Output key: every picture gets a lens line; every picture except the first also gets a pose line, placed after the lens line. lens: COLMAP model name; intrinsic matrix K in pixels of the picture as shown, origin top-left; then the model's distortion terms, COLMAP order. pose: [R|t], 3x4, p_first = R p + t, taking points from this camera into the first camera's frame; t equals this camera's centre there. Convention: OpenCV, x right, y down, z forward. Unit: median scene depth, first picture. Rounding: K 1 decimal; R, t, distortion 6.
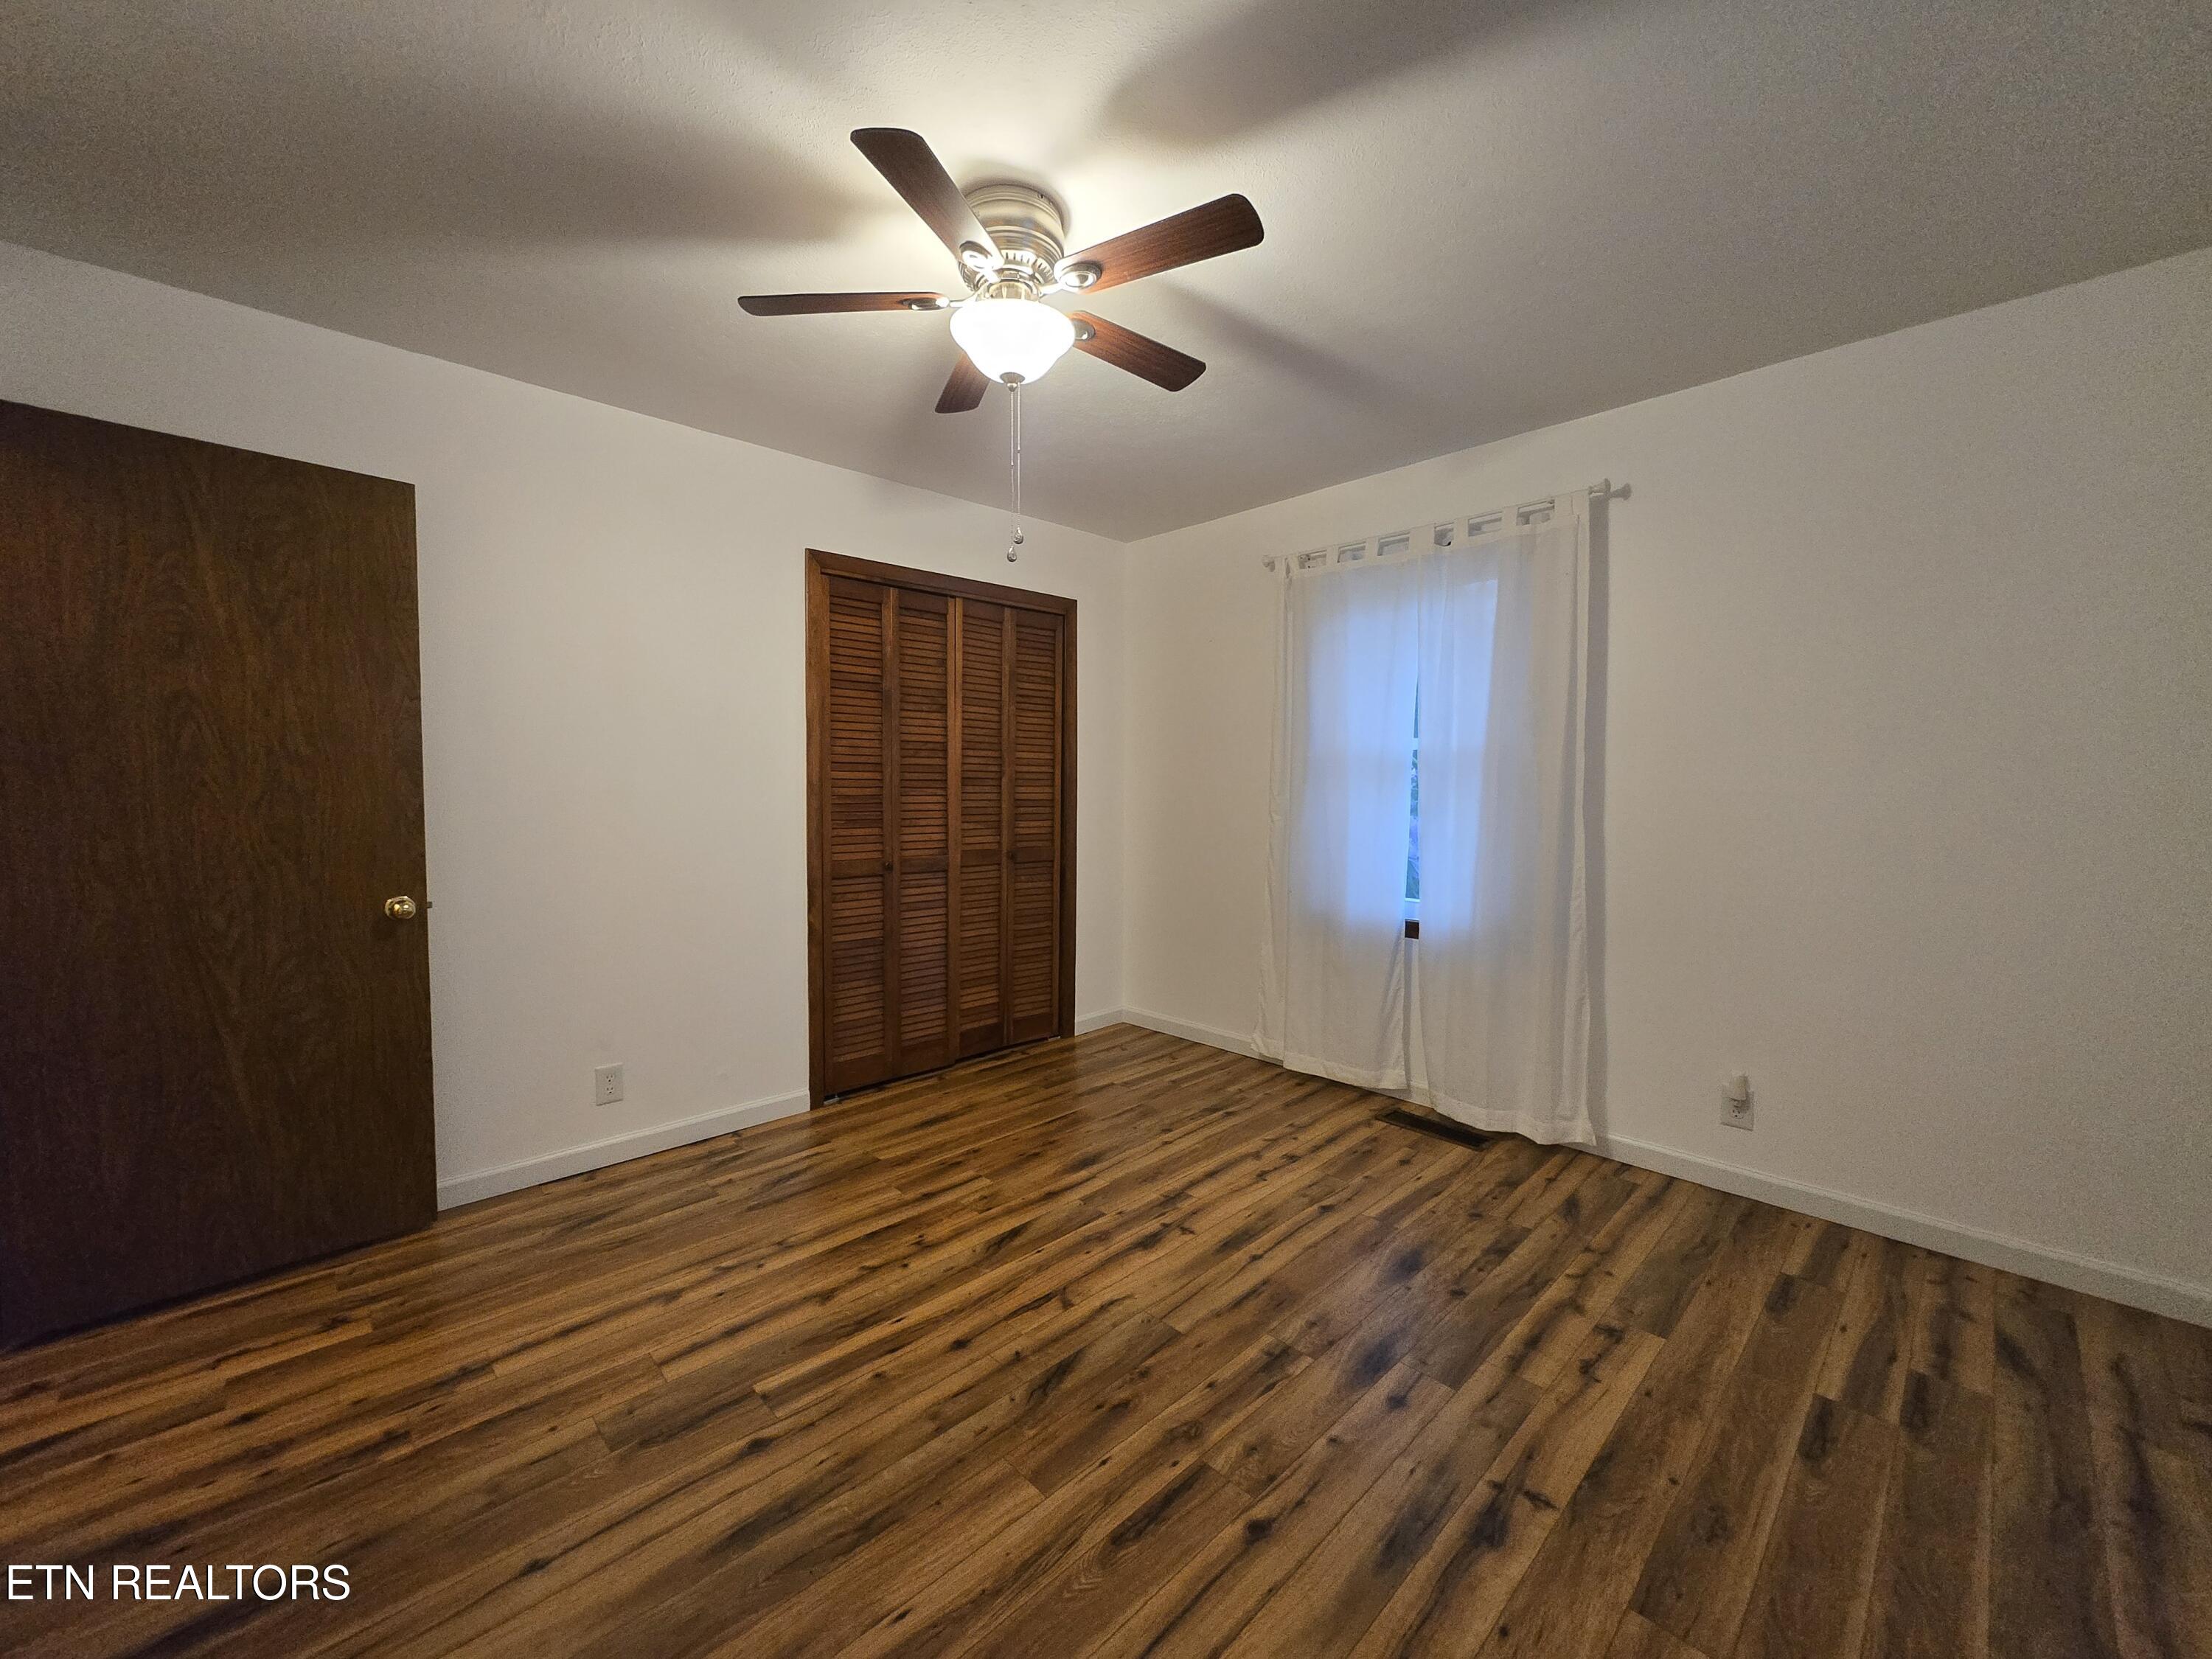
lens RADIAL K [[867.2, 0, 1094.1], [0, 867.2, 826.4], [0, 0, 1]] dist [-0.001485, -0.000459]
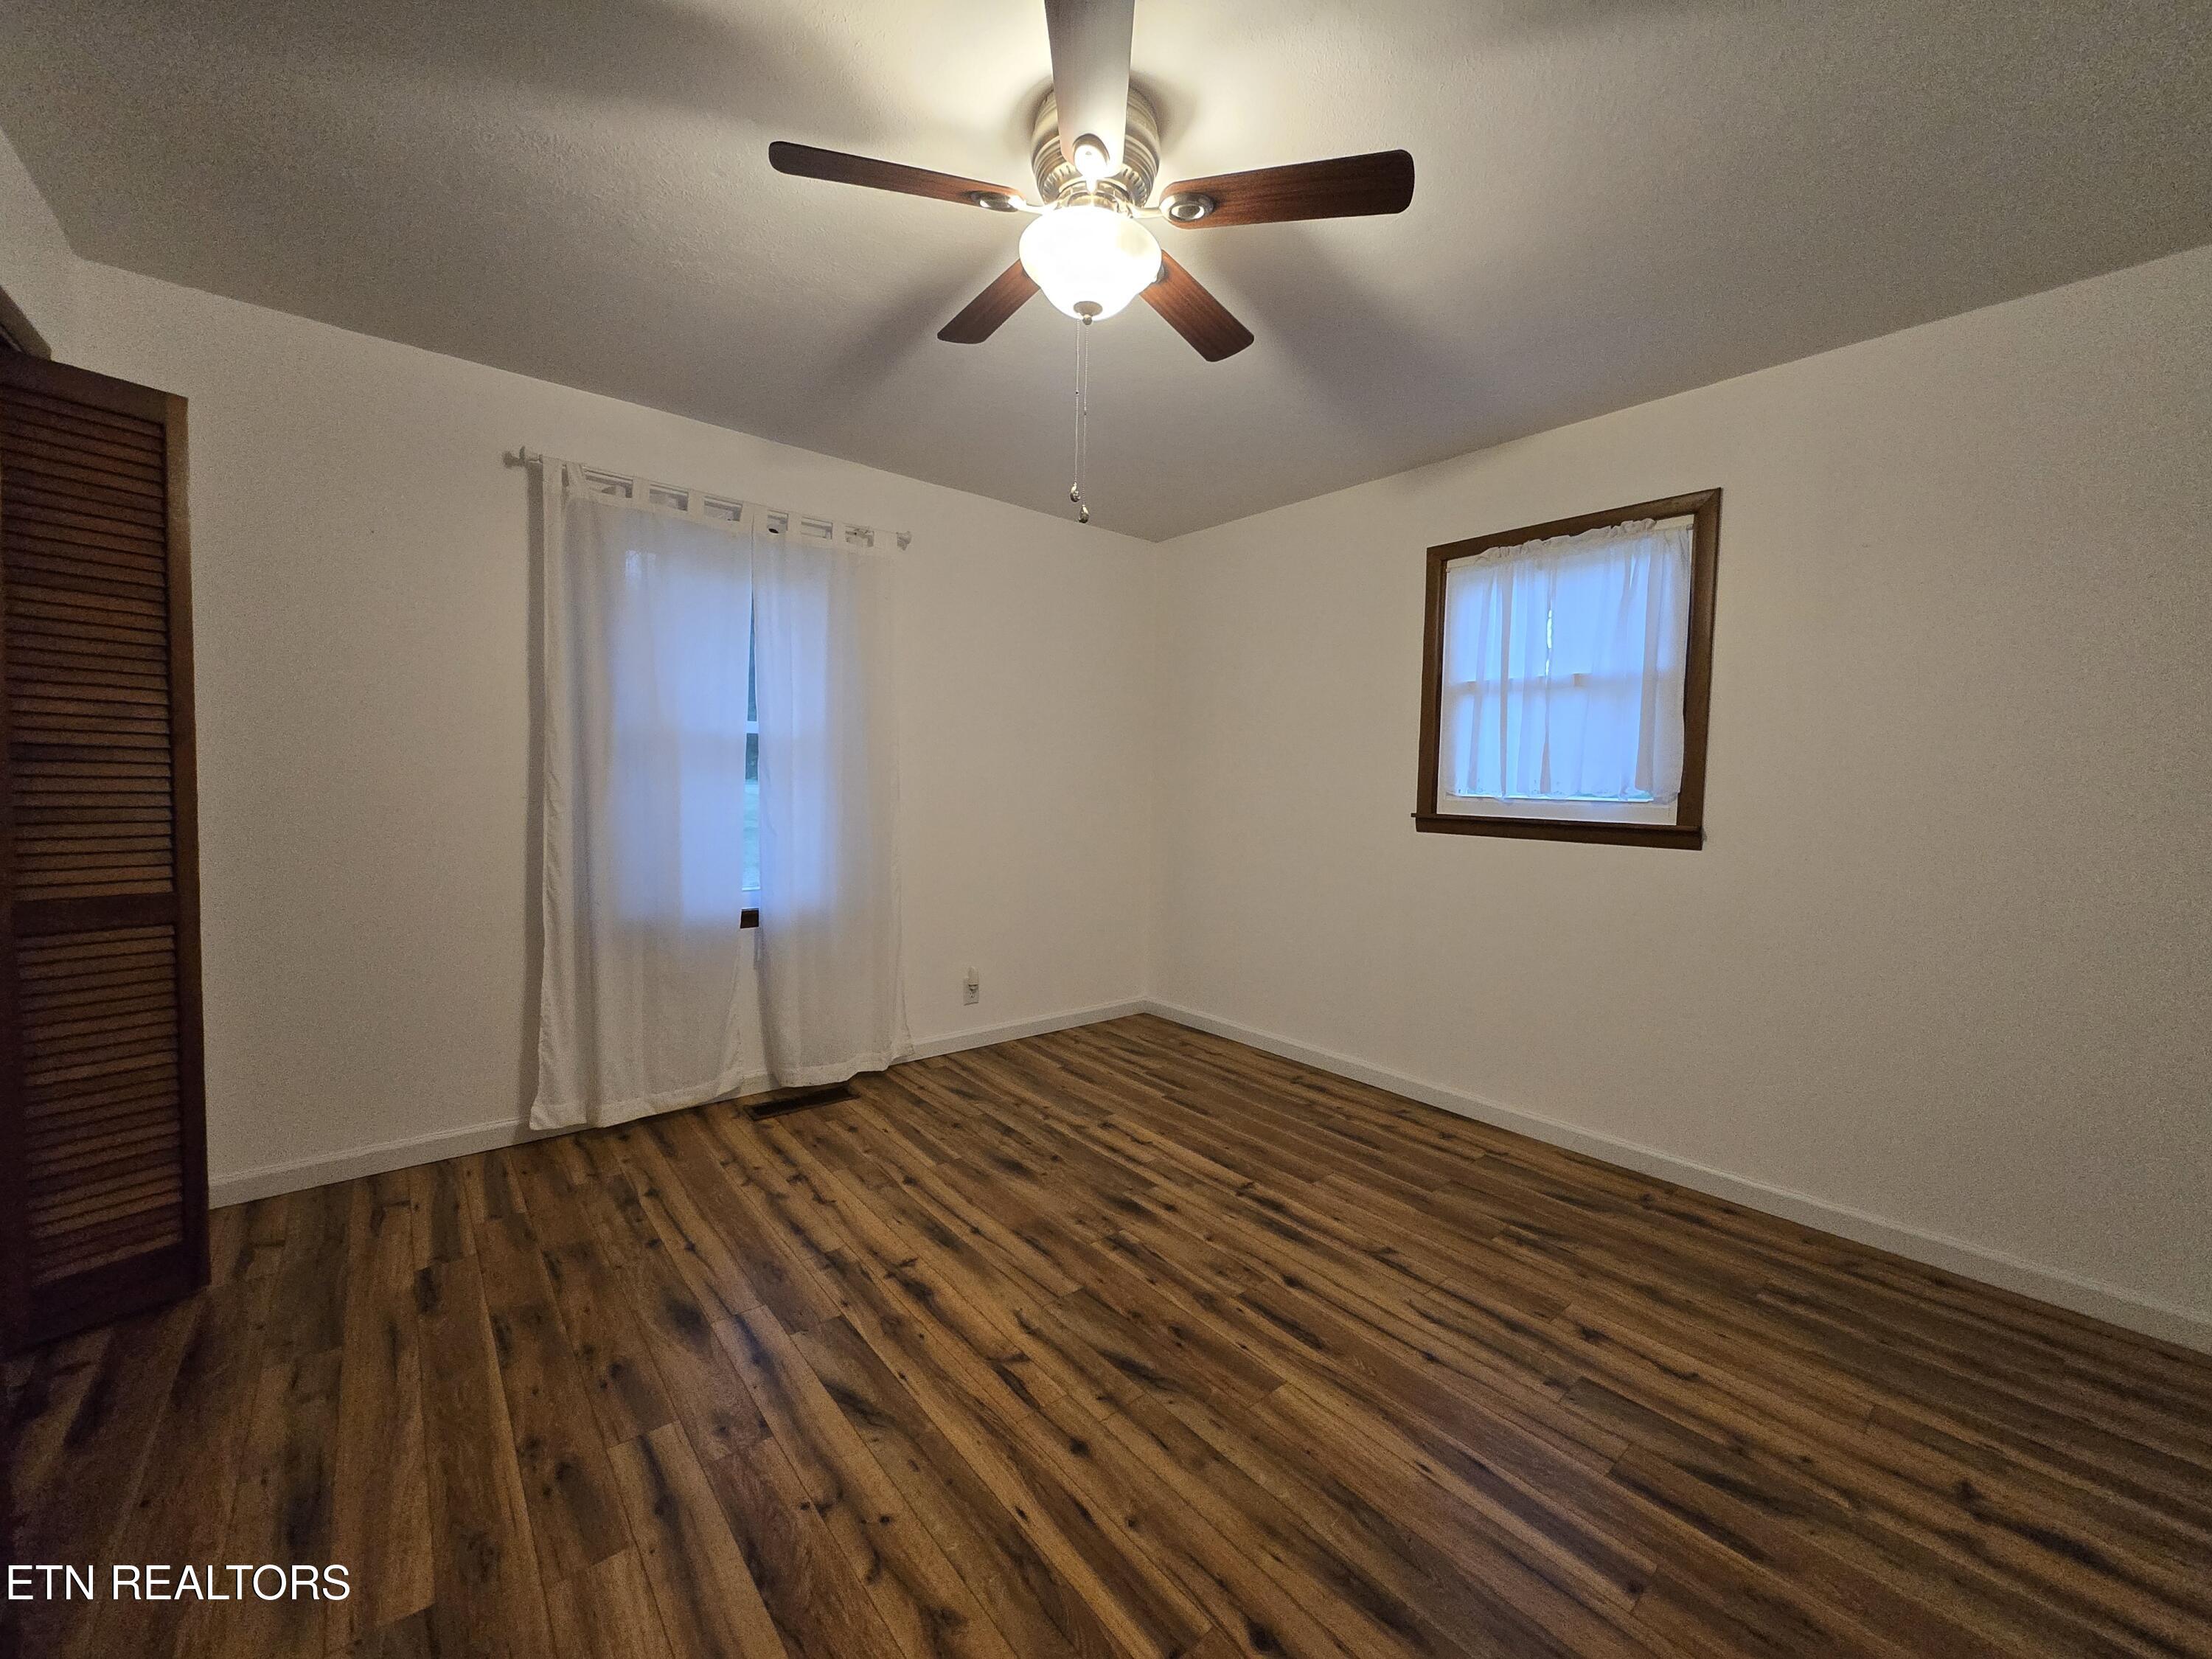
lens RADIAL K [[867.2, 0, 1094.1], [0, 867.2, 826.4], [0, 0, 1]] dist [-0.001485, -0.000459]
pose [[0.066642, -0.060161, 0.995962, -0.870464], [0.027735, 0.997907, 0.058423, -0.046043], [-0.997391, 0.023729, 0.068171, 0.835714]]
